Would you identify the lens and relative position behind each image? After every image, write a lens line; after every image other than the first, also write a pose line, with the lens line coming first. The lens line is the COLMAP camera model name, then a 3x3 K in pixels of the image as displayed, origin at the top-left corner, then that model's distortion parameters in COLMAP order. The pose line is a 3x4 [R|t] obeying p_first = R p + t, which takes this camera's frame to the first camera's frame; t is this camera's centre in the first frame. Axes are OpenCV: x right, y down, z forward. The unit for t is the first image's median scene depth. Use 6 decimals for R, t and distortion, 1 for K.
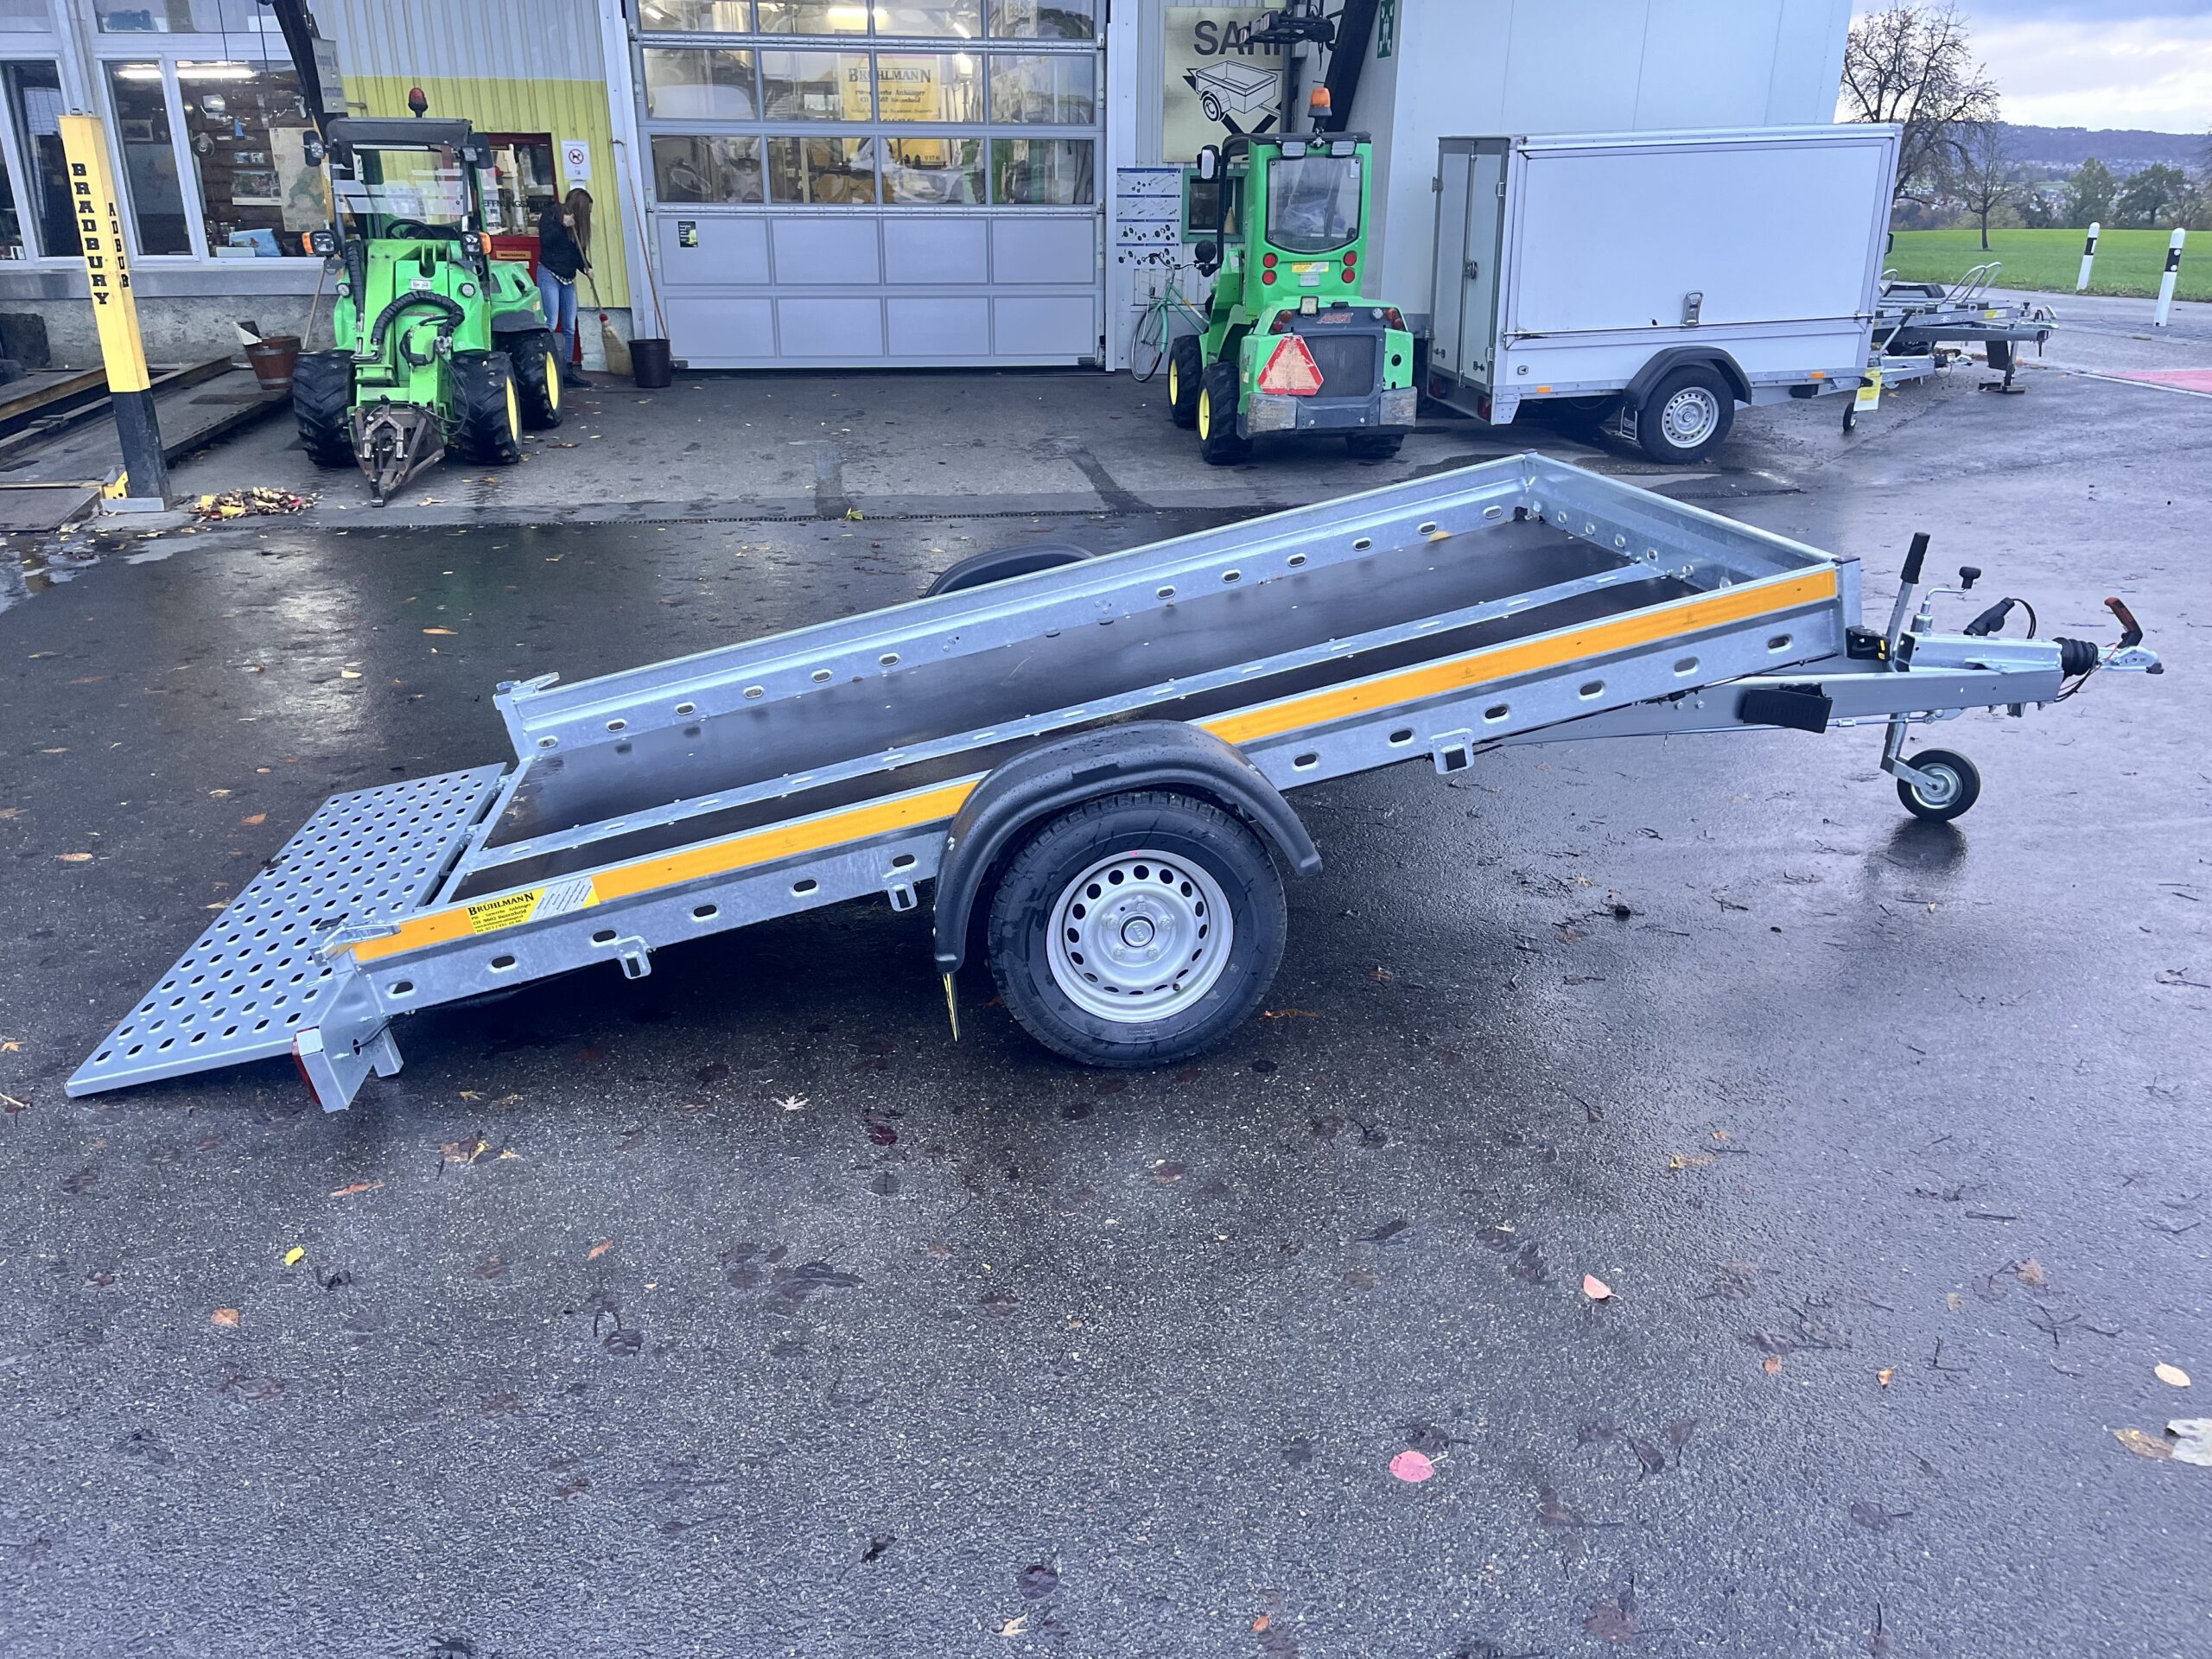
lens RADIAL K [[1662.9, 0, 1108.2], [0, 1662.9, 828.5], [0, 0, 1]] dist [0.075535, -0.101259]
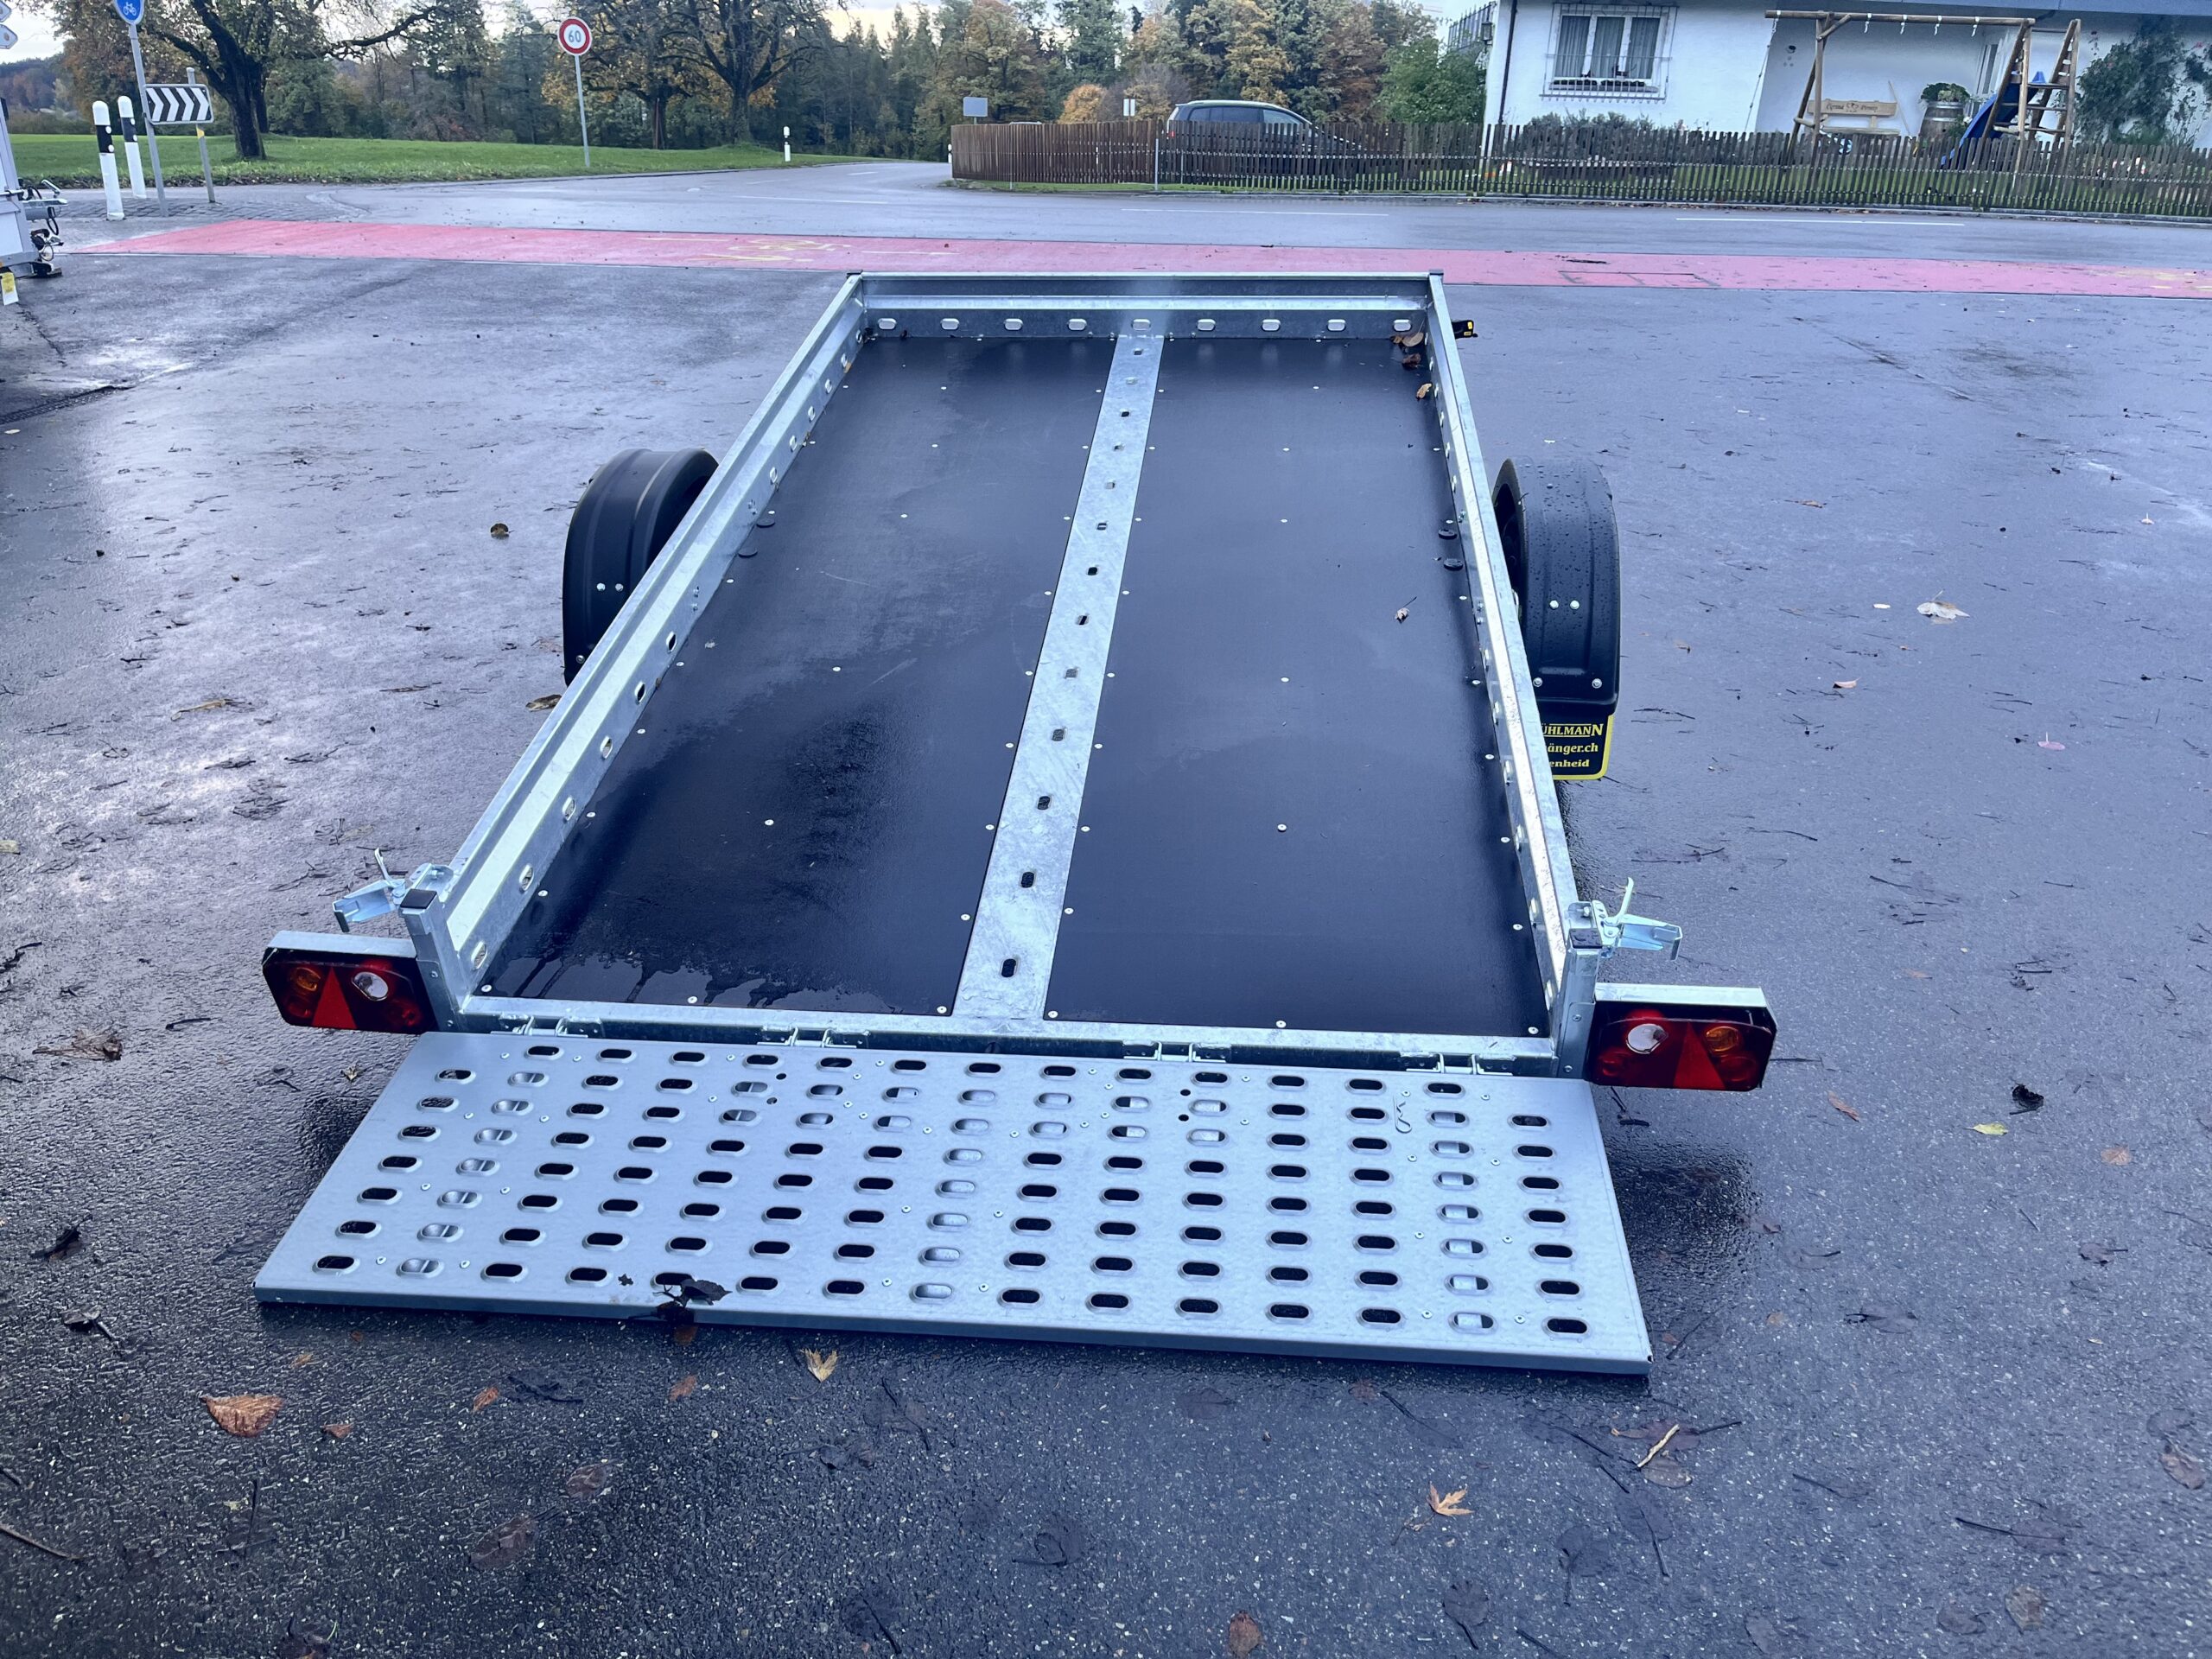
lens RADIAL K [[1662.9, 0, 1108.9], [0, 1662.9, 830.6], [0, 0, 1]] dist [0.075535, -0.101259]
pose [[0.228406, -0.387638, 0.893066, -0.329585], [0.338505, 0.891701, 0.300471, -0.079132], [-0.912823, 0.233678, 0.334887, 0.269406]]
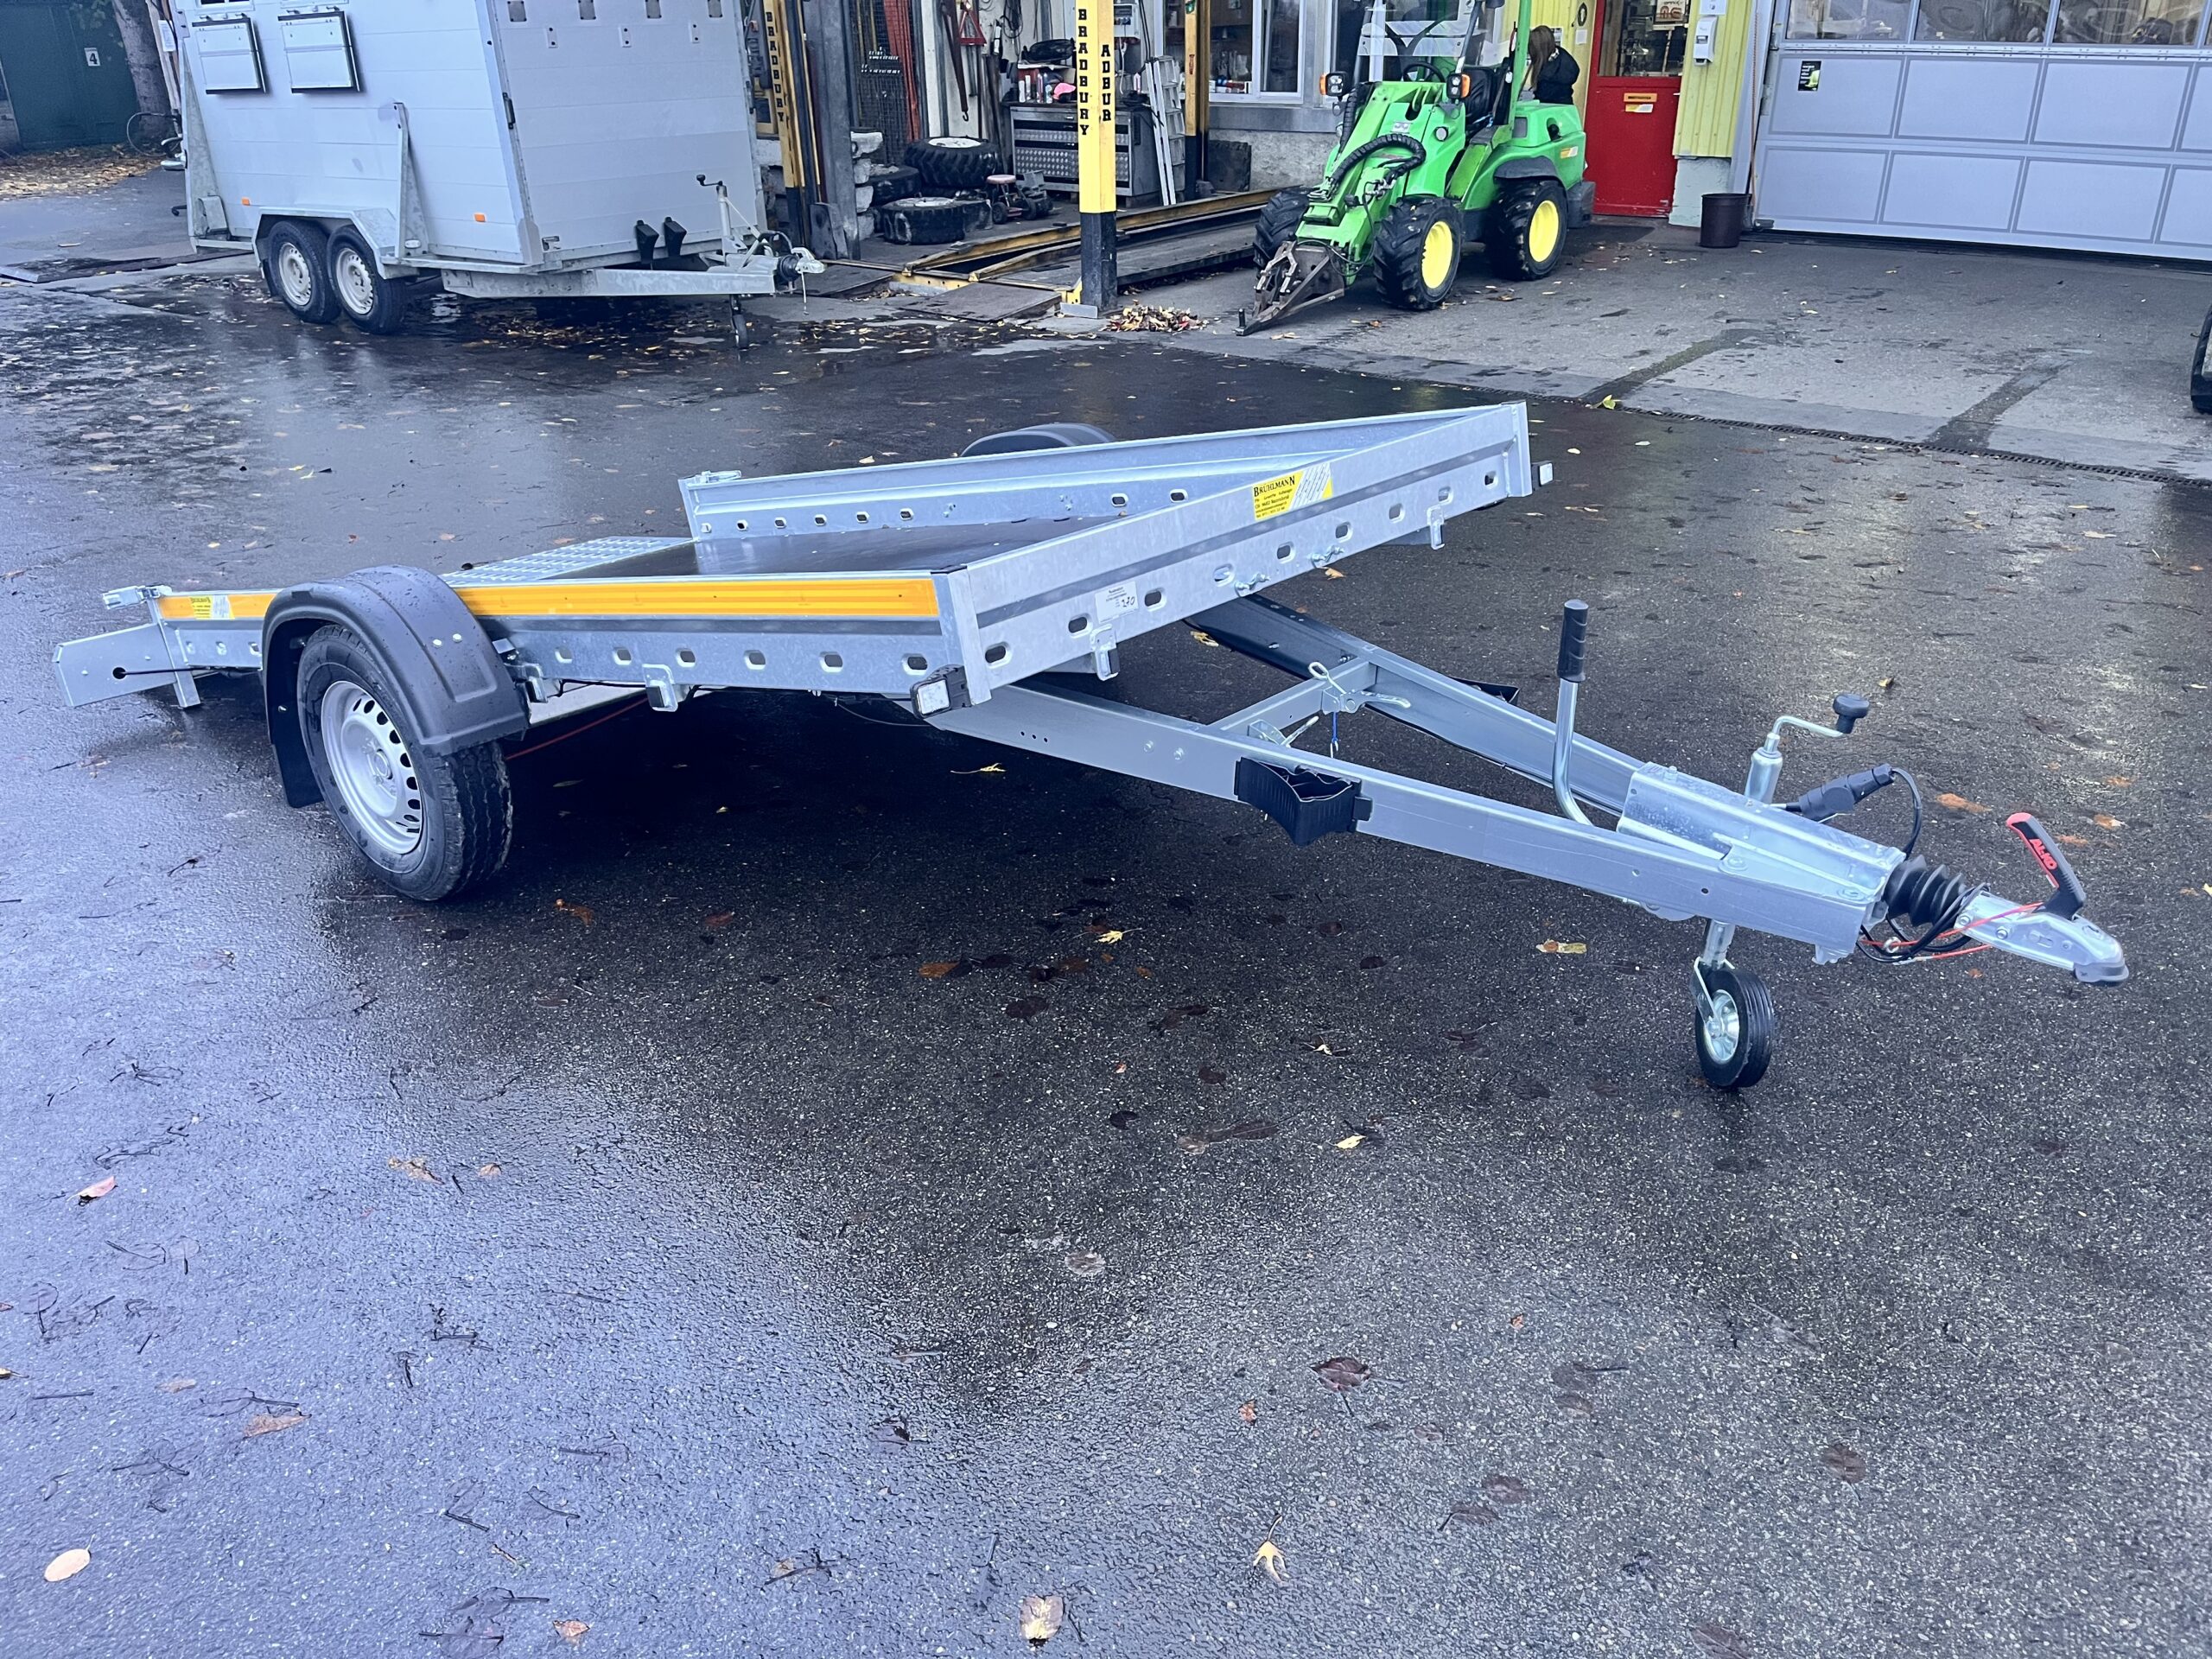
lens RADIAL K [[1662.9, 0, 1113.1], [0, 1662.9, 818.3], [0, 0, 1]] dist [0.075535, -0.101259]
pose [[0.664024, 0.312967, -0.679061, 0.305083], [-0.259963, 0.948161, 0.182783, -0.063291], [0.701064, 0.055158, 0.710962, 0.166649]]
